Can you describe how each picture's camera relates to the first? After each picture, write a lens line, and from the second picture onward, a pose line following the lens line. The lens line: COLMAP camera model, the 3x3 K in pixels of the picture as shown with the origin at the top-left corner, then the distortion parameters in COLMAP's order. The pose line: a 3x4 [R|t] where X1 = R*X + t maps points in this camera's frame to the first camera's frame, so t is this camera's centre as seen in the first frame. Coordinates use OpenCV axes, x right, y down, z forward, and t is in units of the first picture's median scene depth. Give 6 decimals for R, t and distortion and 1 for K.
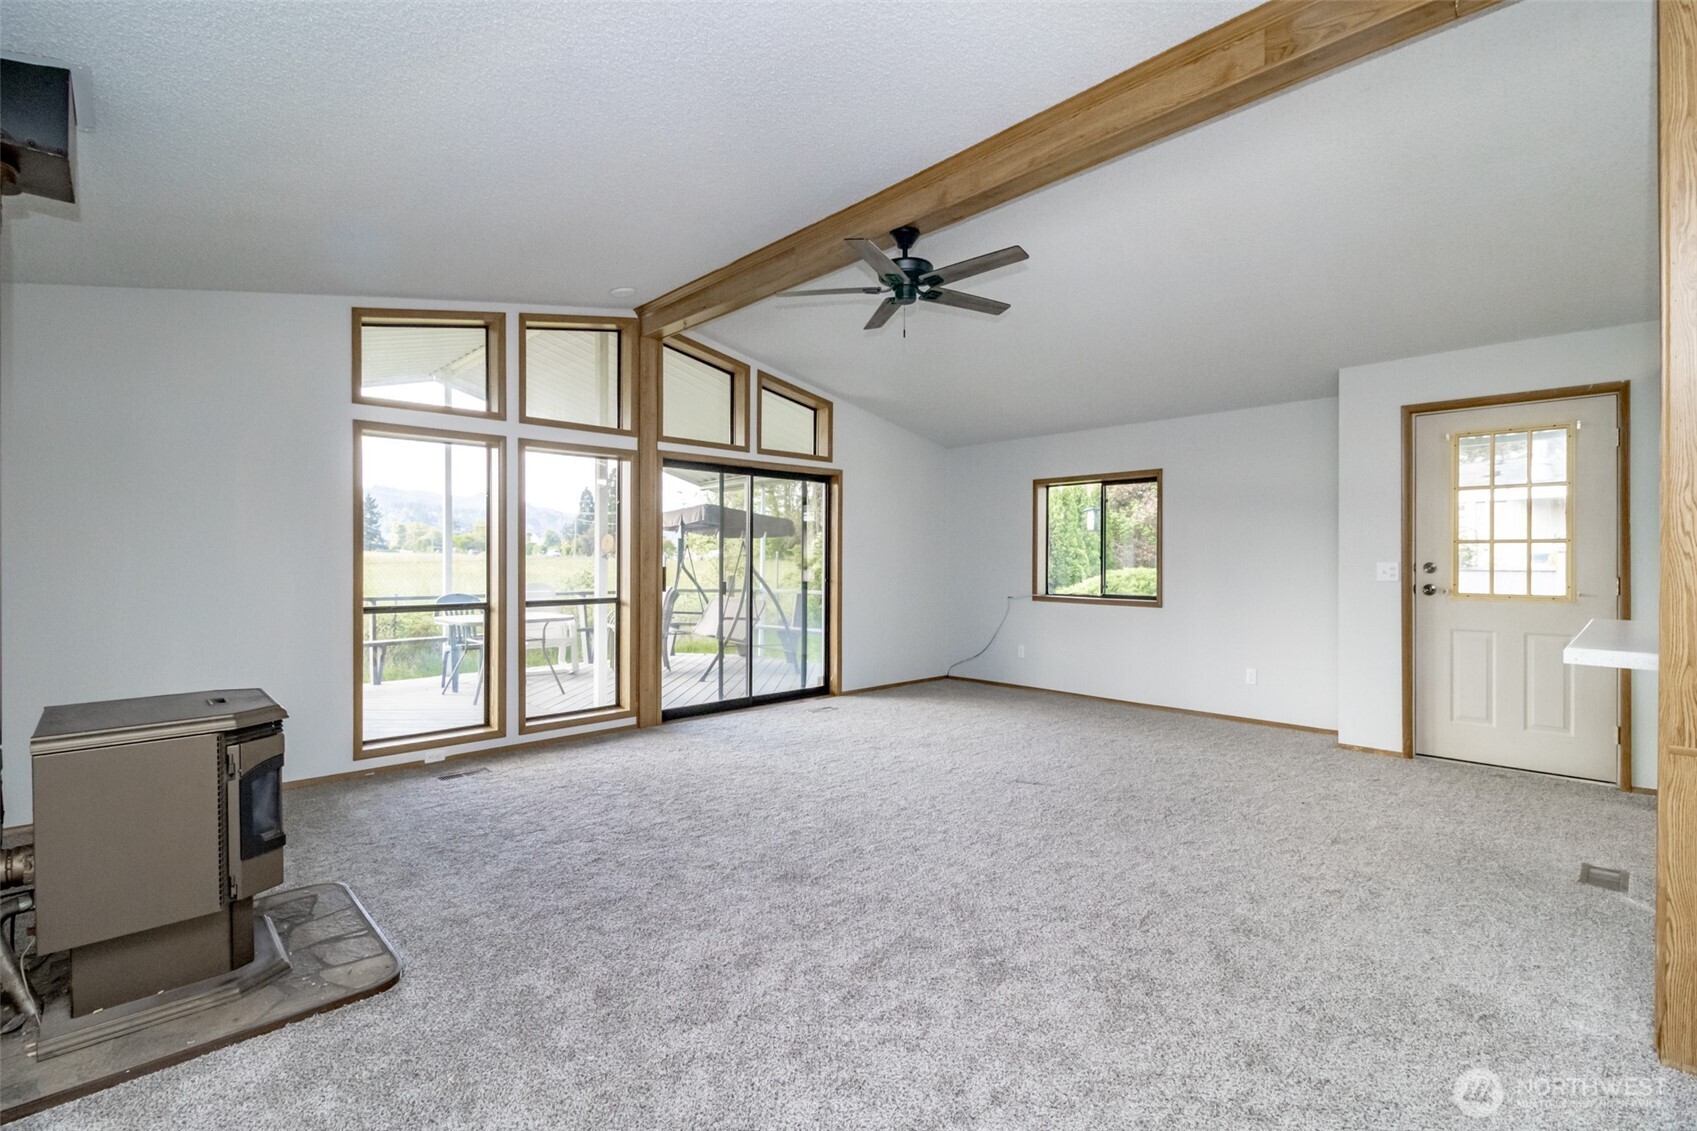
lens RADIAL K [[775.6, 0, 837.9], [0, 775.6, 552.0], [0, 0, 1]] dist [0.004203, 0.000071]
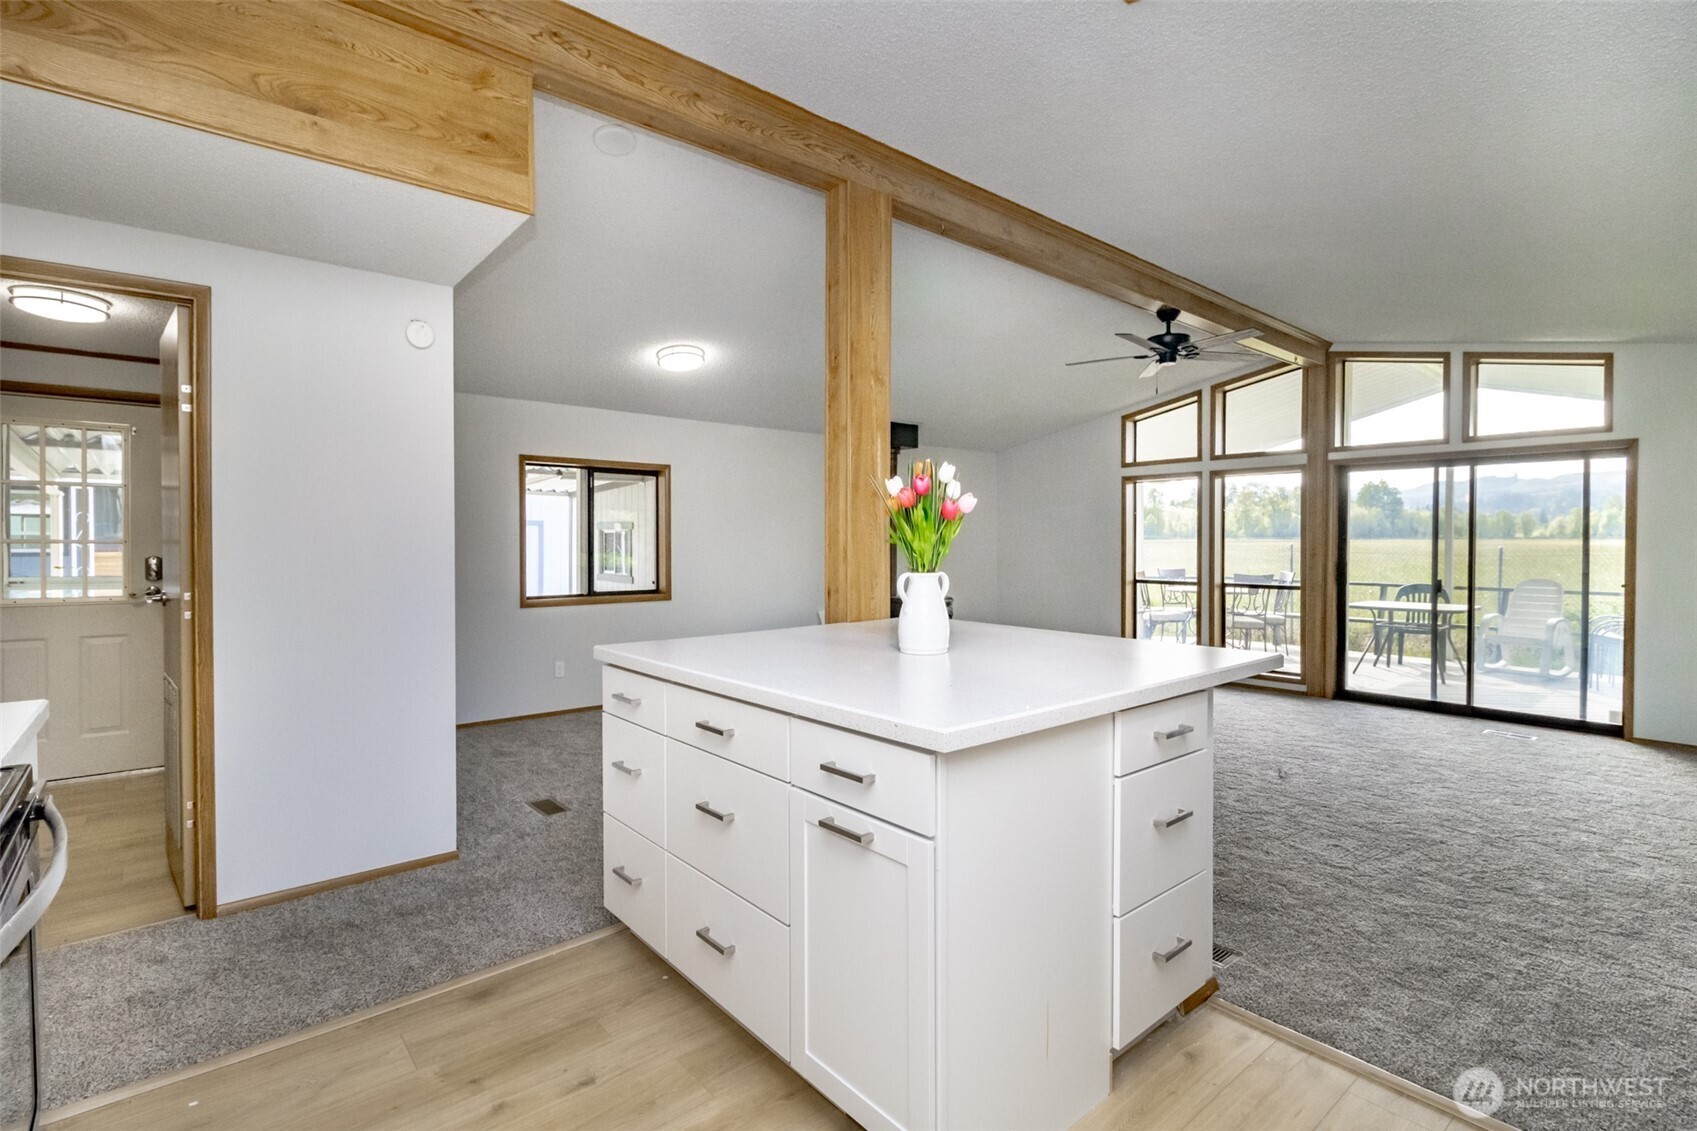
lens RADIAL K [[775.6, 0, 837.9], [0, 775.6, 552.0], [0, 0, 1]] dist [0.004203, 0.000071]
pose [[-0.051214, 0.013156, -0.998601, 0.986547], [0.005465, 0.999902, 0.012893, -0.015255], [0.998673, -0.004797, -0.051281, 0.338604]]
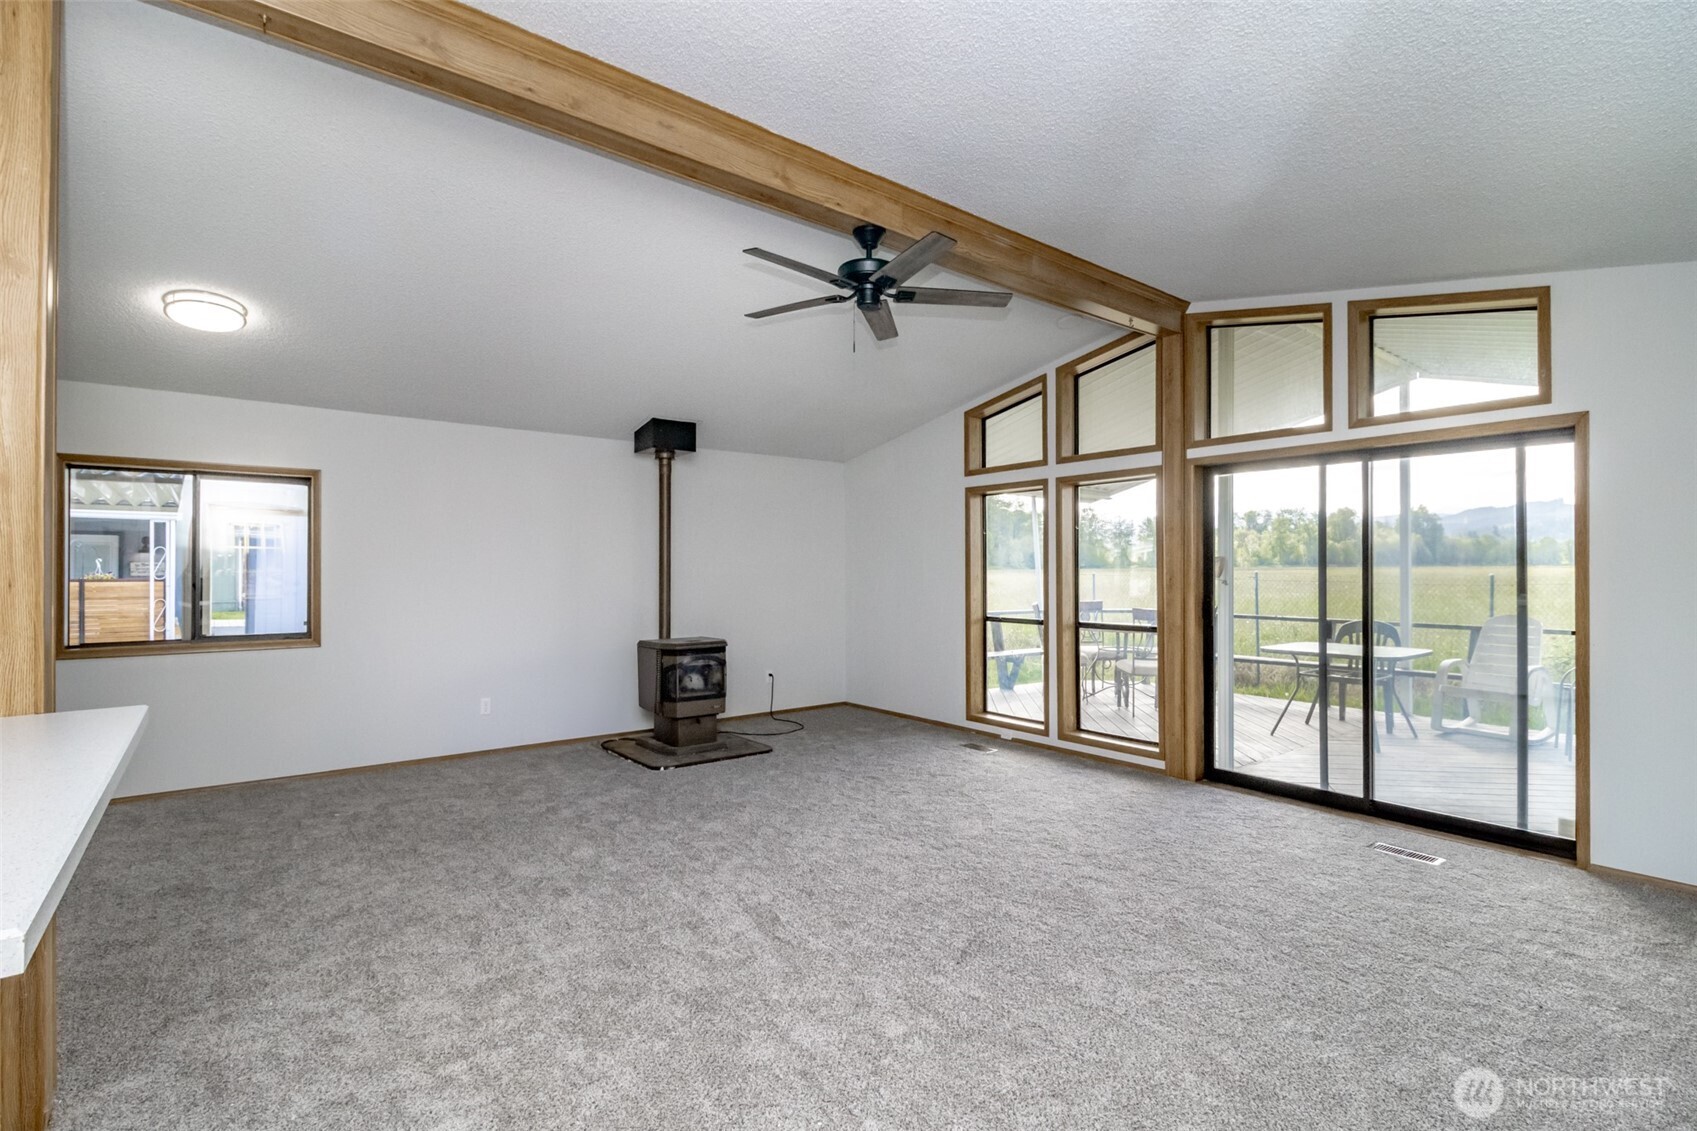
lens RADIAL K [[763.8, 0, 849.5], [0, 763.8, 563.8], [0, 0, 1]] dist [0.019297, -0.011828]
pose [[-0.082230, -0.007888, -0.996582, 0.661674], [0.007289, 0.999937, -0.008516, -0.011997], [0.996587, -0.007965, -0.082168, 0.714076]]
